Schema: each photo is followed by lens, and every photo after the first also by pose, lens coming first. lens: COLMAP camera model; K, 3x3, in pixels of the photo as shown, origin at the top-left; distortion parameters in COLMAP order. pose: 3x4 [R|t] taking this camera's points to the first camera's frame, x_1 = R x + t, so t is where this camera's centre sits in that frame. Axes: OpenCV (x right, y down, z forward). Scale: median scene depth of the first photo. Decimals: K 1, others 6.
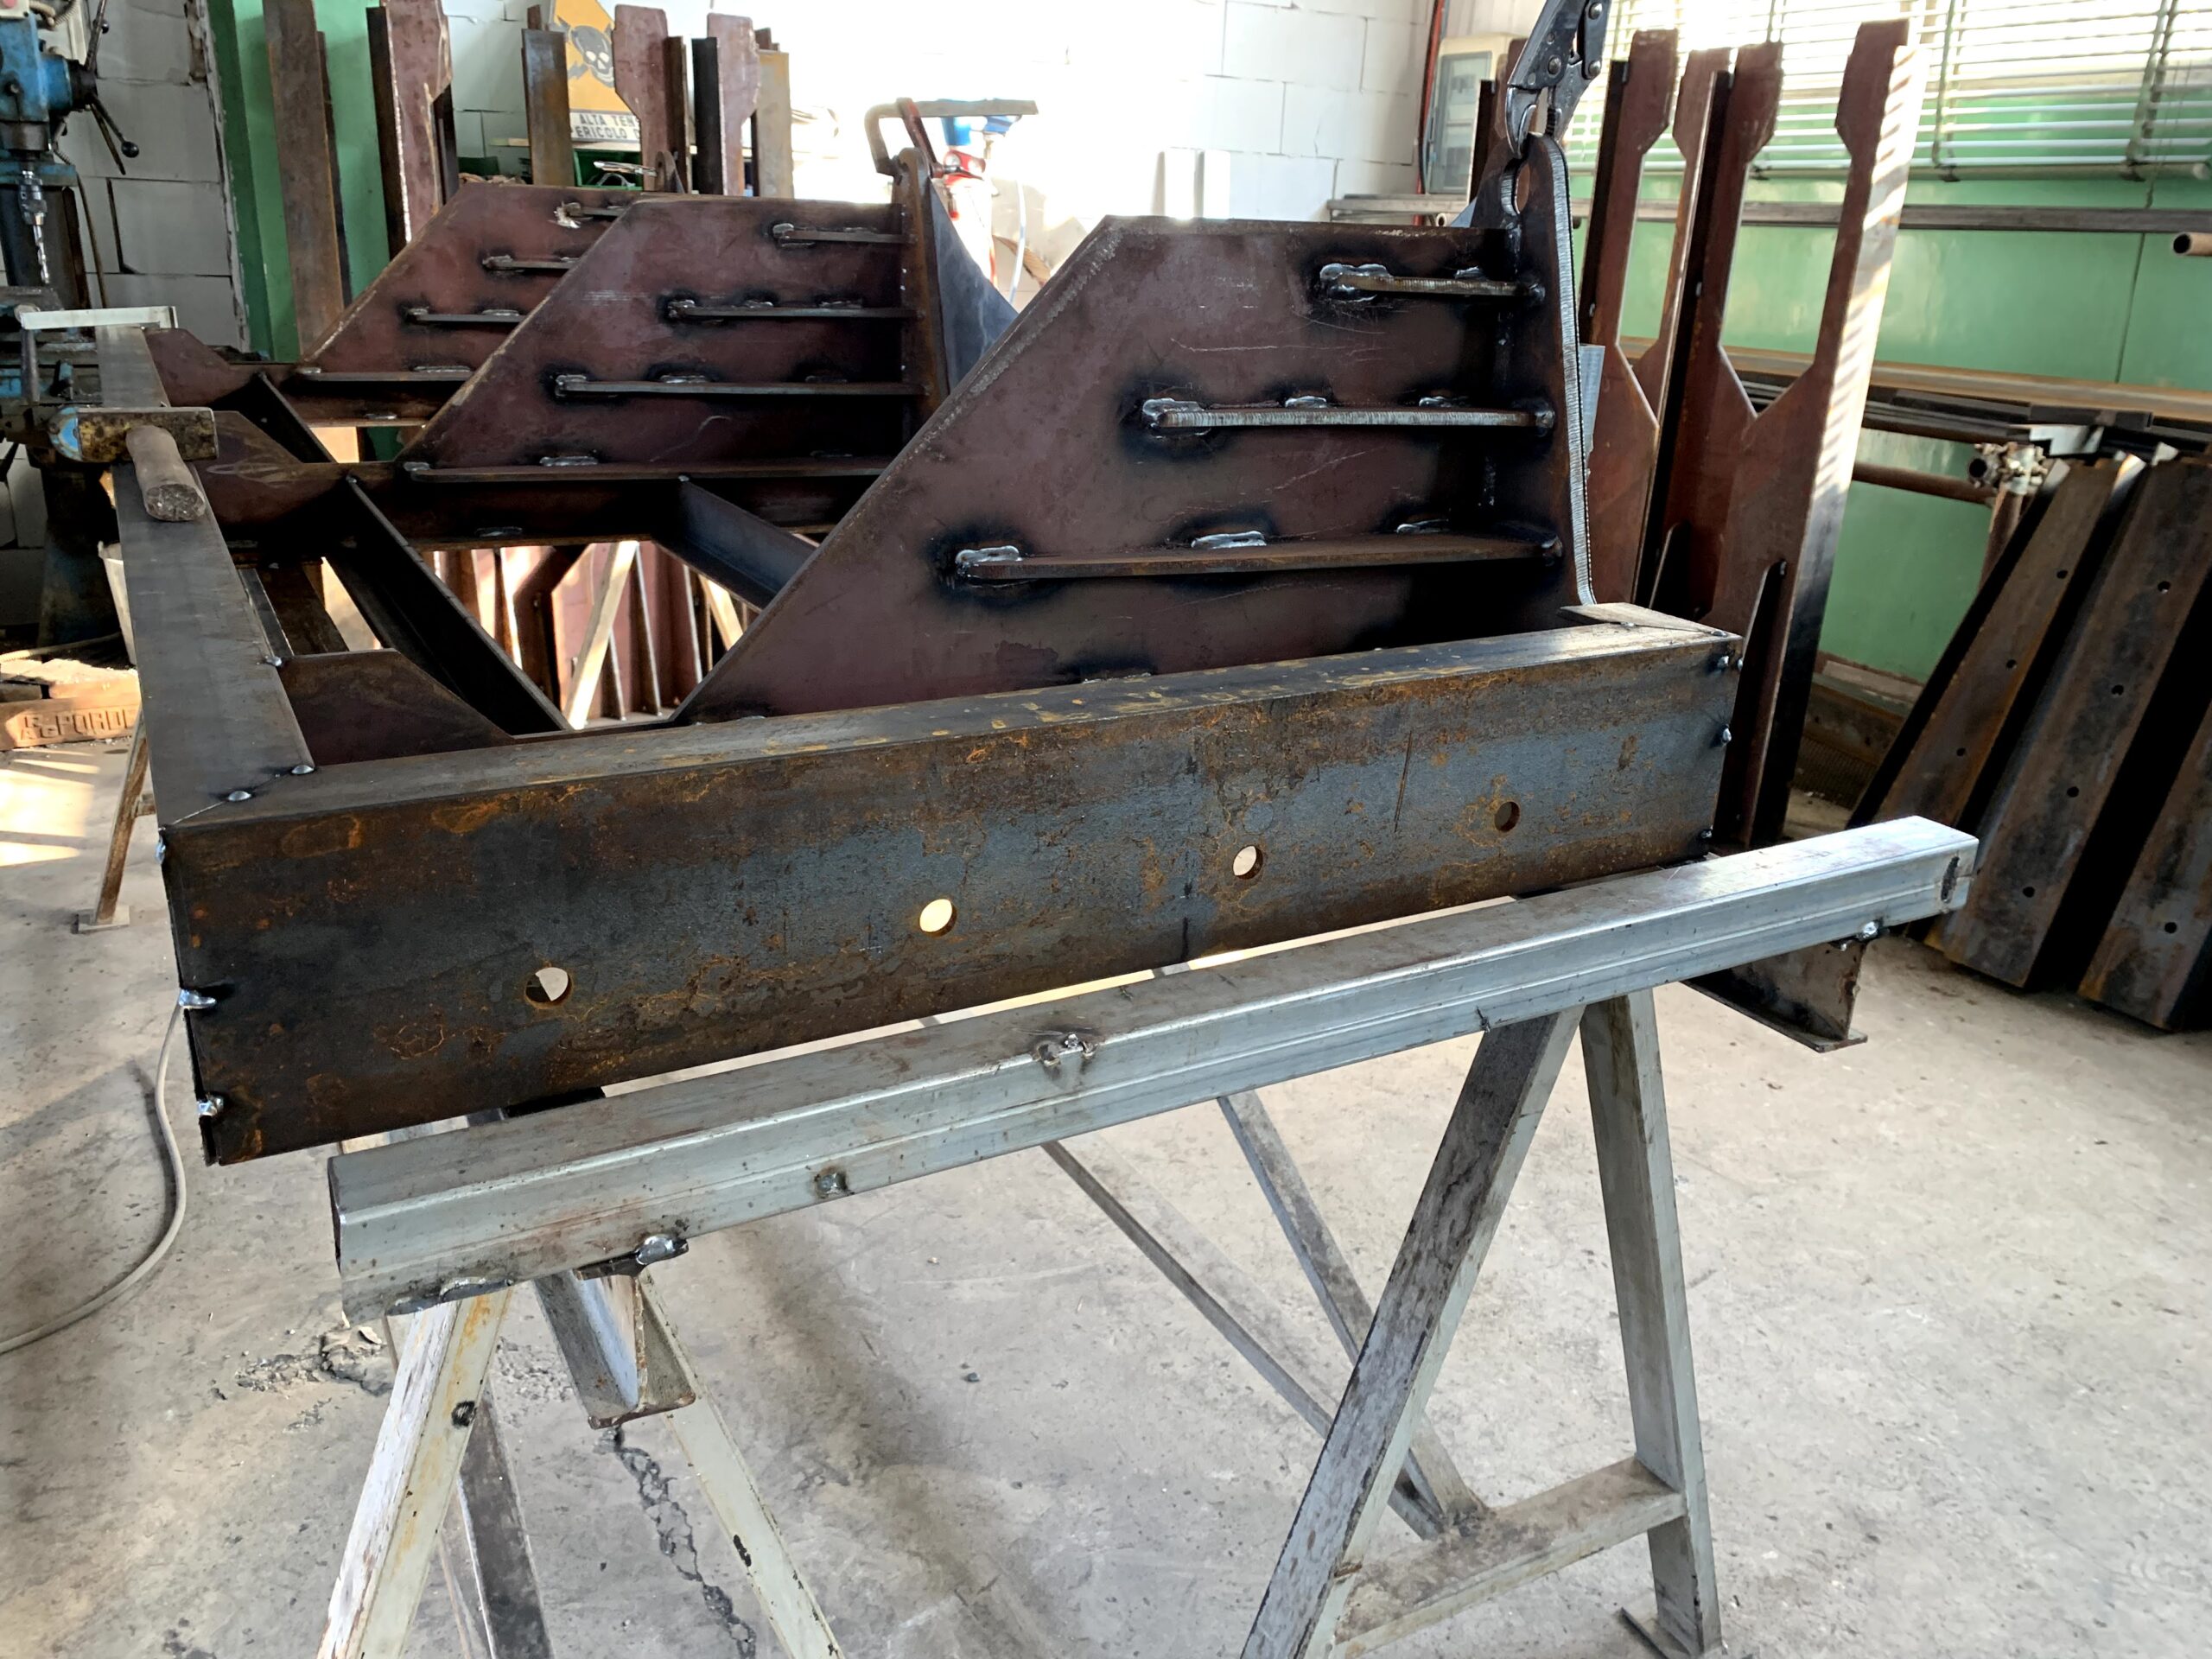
lens RADIAL K [[1670.0, 0, 1104.9], [0, 1670.0, 815.9], [0, 0, 1]] dist [0.024675, 0.003961]
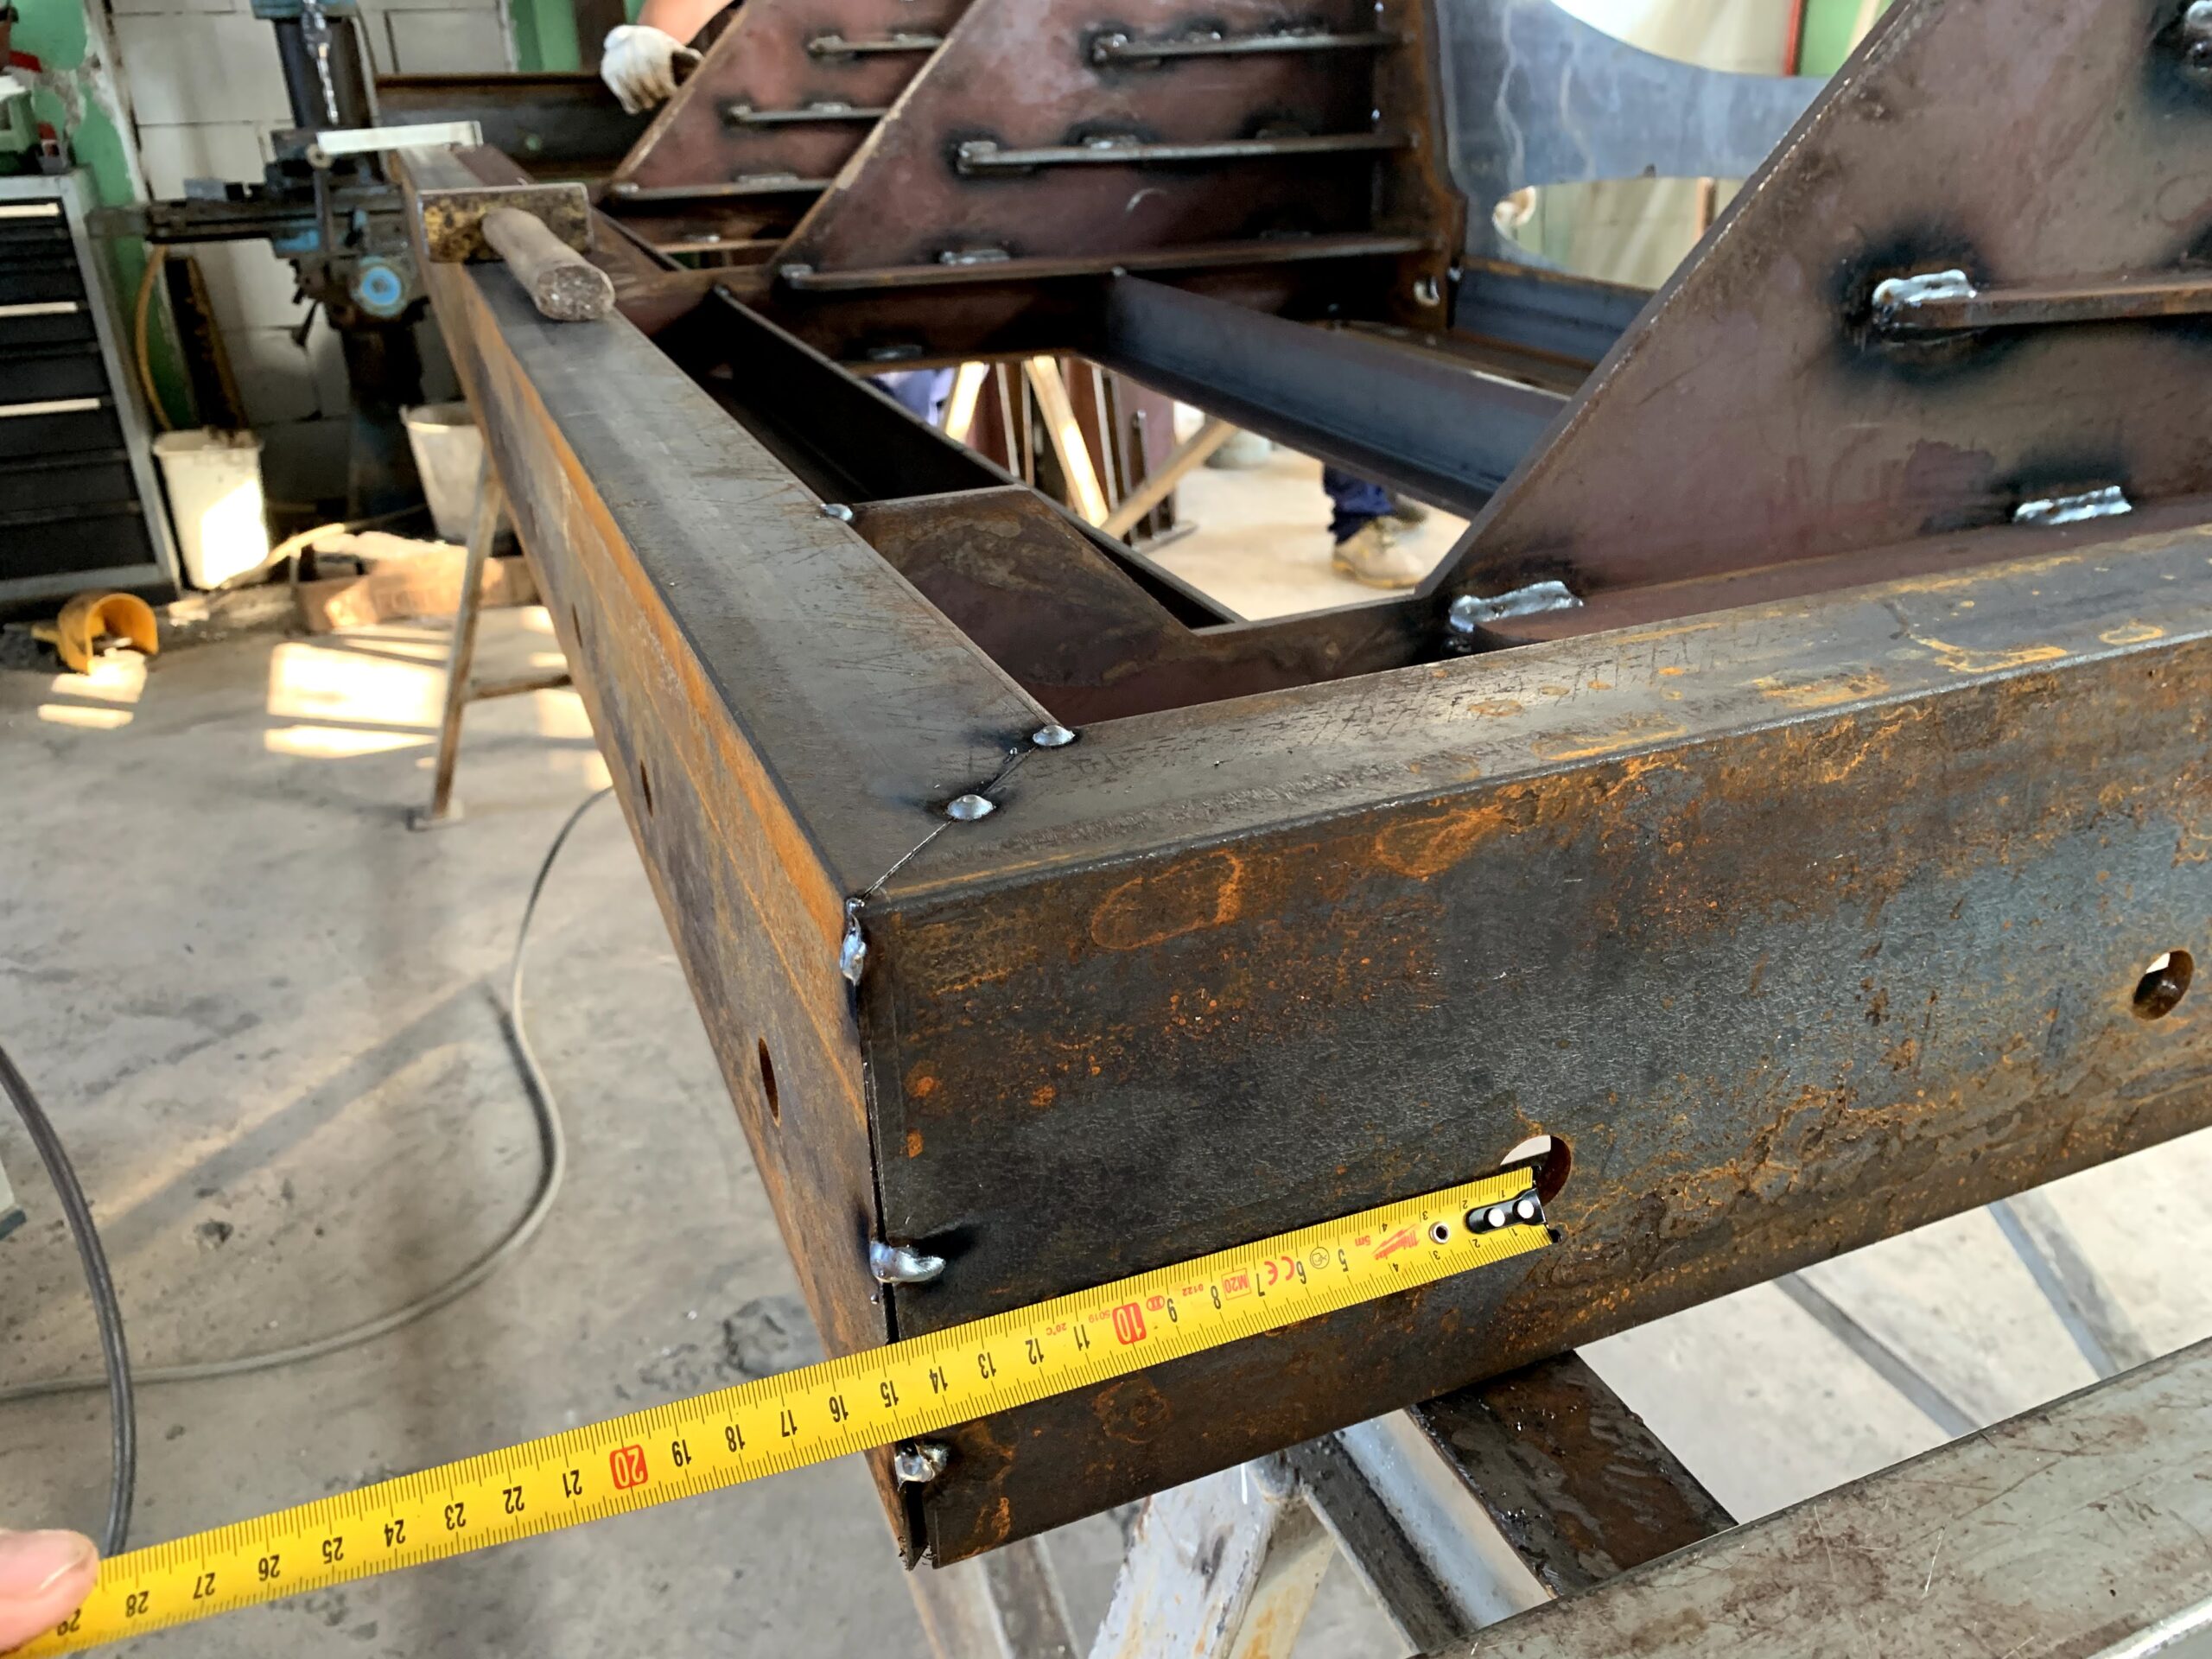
lens RADIAL K [[1670.0, 0, 1109.1], [0, 1670.0, 813.1], [0, 0, 1]] dist [0.024675, 0.003961]
pose [[0.990634, -0.008777, -0.136262, -0.158853], [0.020723, 0.996036, 0.086504, -0.018278], [0.134962, -0.088518, 0.986889, 0.215206]]
